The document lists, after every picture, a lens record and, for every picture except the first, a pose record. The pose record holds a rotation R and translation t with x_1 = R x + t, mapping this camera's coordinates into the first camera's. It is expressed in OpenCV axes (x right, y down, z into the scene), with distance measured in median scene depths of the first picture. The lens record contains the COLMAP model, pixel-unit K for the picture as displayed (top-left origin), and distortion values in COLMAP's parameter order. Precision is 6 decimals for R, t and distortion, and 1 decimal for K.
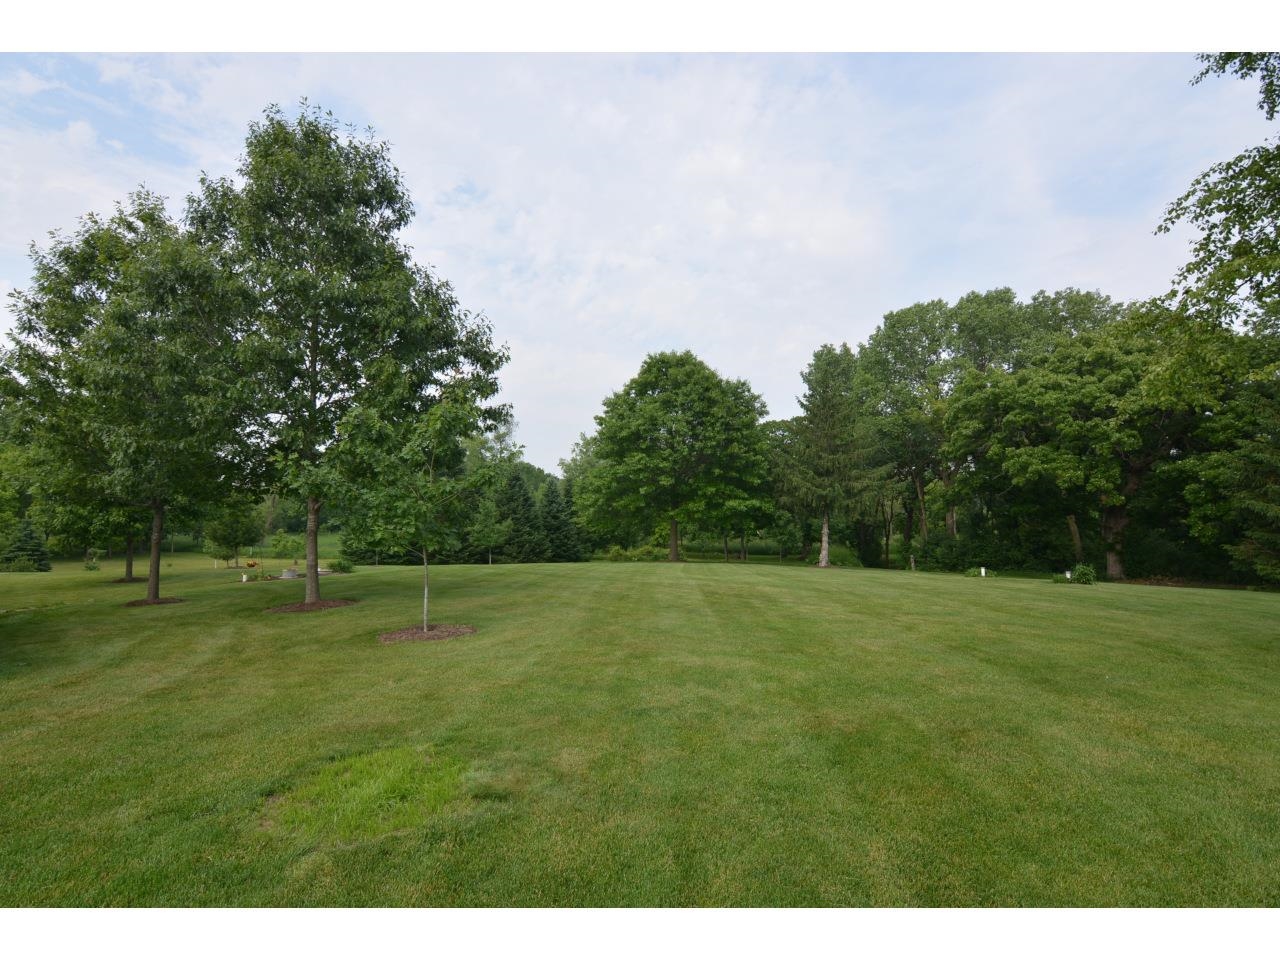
lens RADIAL K [[617.6, 0, 644.9], [0, 617.6, 484.0], [0, 0, 1]] dist [-0.005850, -0.001160]
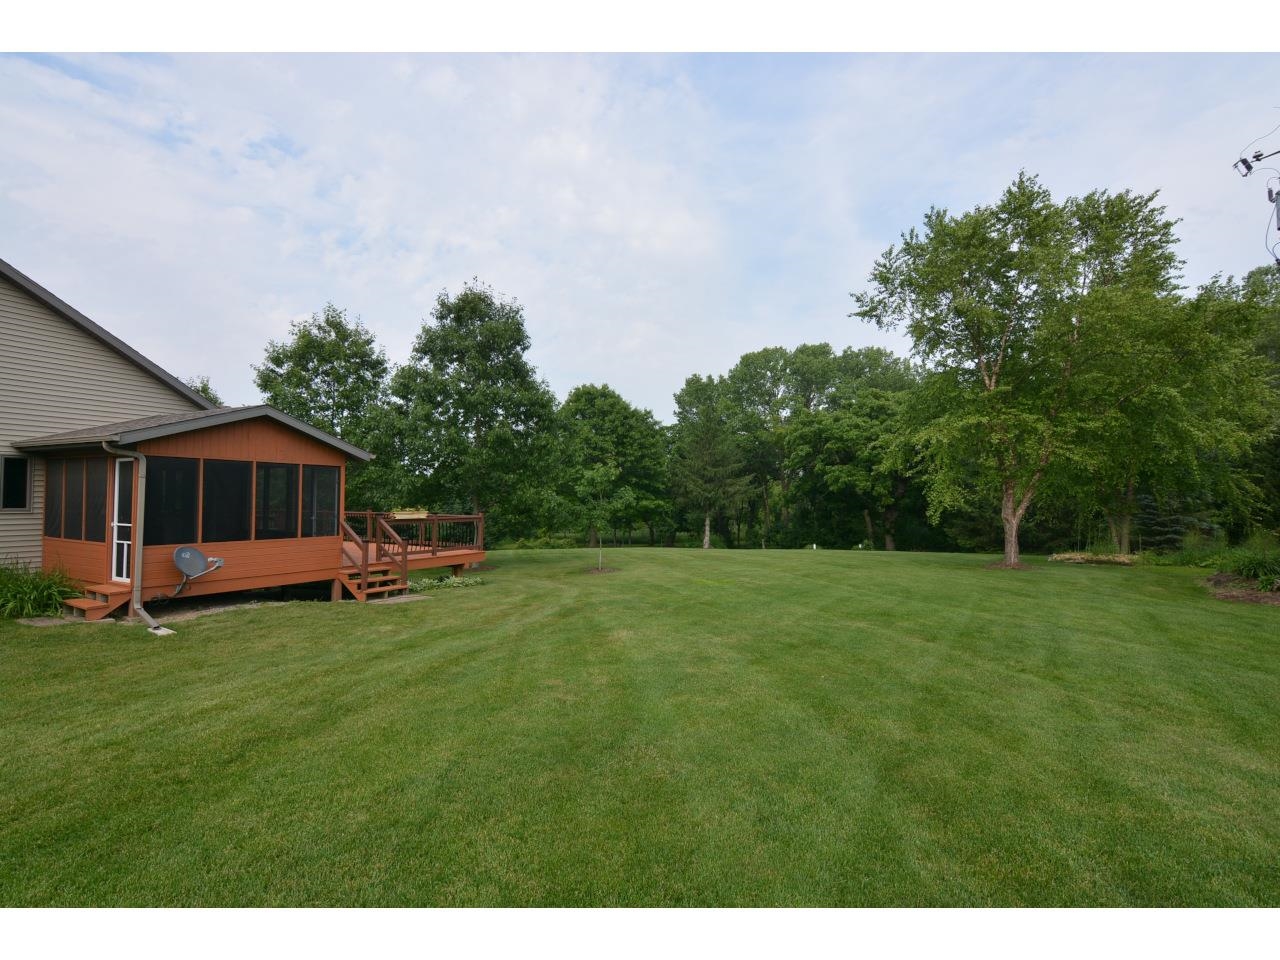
lens RADIAL K [[617.6, 0, 648.6], [0, 617.6, 486.4], [0, 0, 1]] dist [-0.005850, -0.001160]
pose [[0.966425, 0.003822, 0.256922, -0.186301], [-0.007838, 0.999863, 0.014610, -0.023643], [-0.256830, -0.016133, 0.966322, -0.291887]]
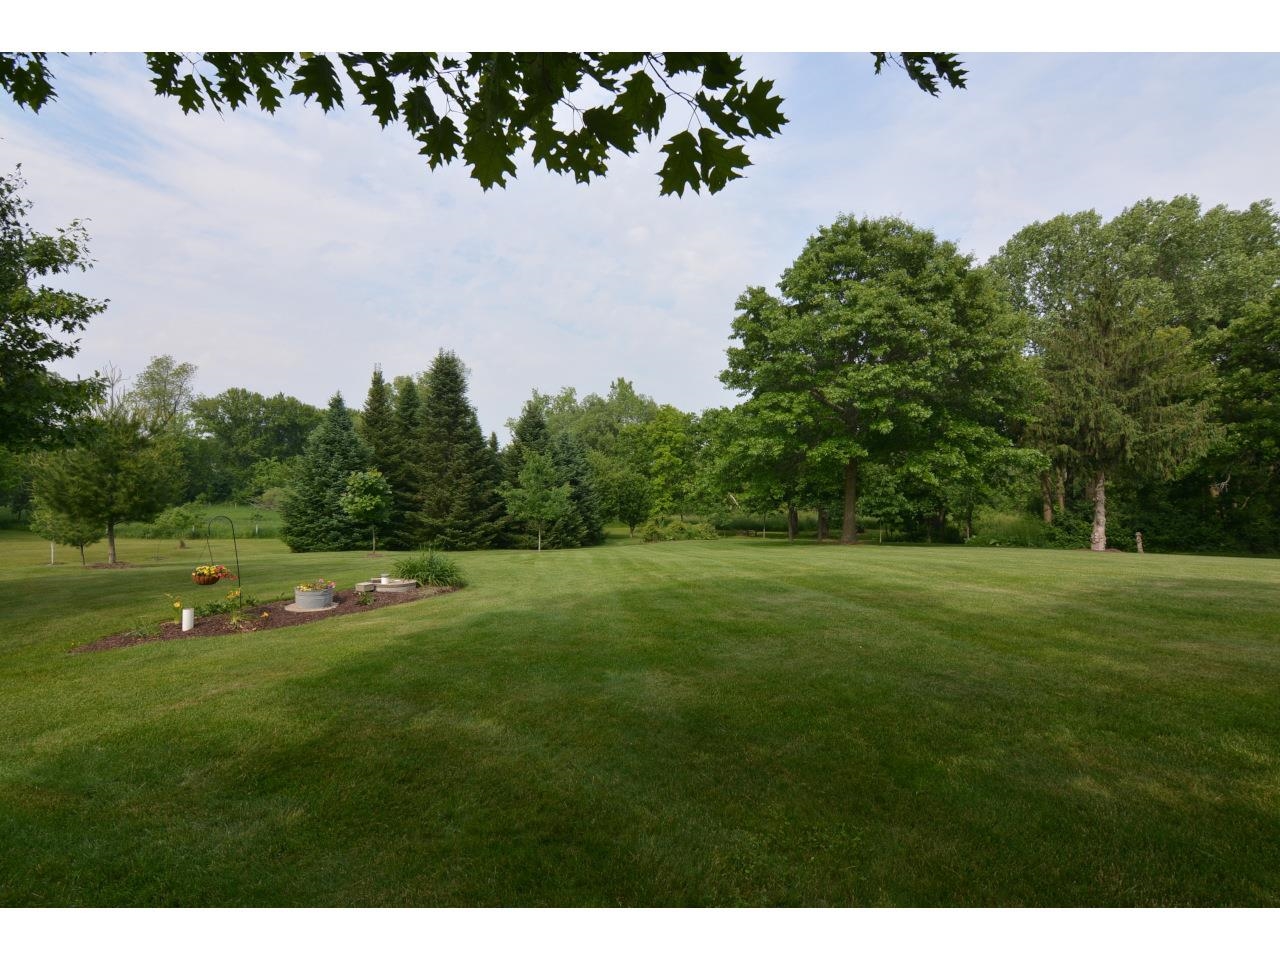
lens RADIAL K [[617.6, 0, 644.1], [0, 617.6, 481.1], [0, 0, 1]] dist [-0.005850, -0.001160]
pose [[0.986131, 0.010126, 0.165657, -0.301196], [-0.015978, 0.999293, 0.034030, 0.042526], [-0.165195, -0.036205, 0.985596, 0.415922]]
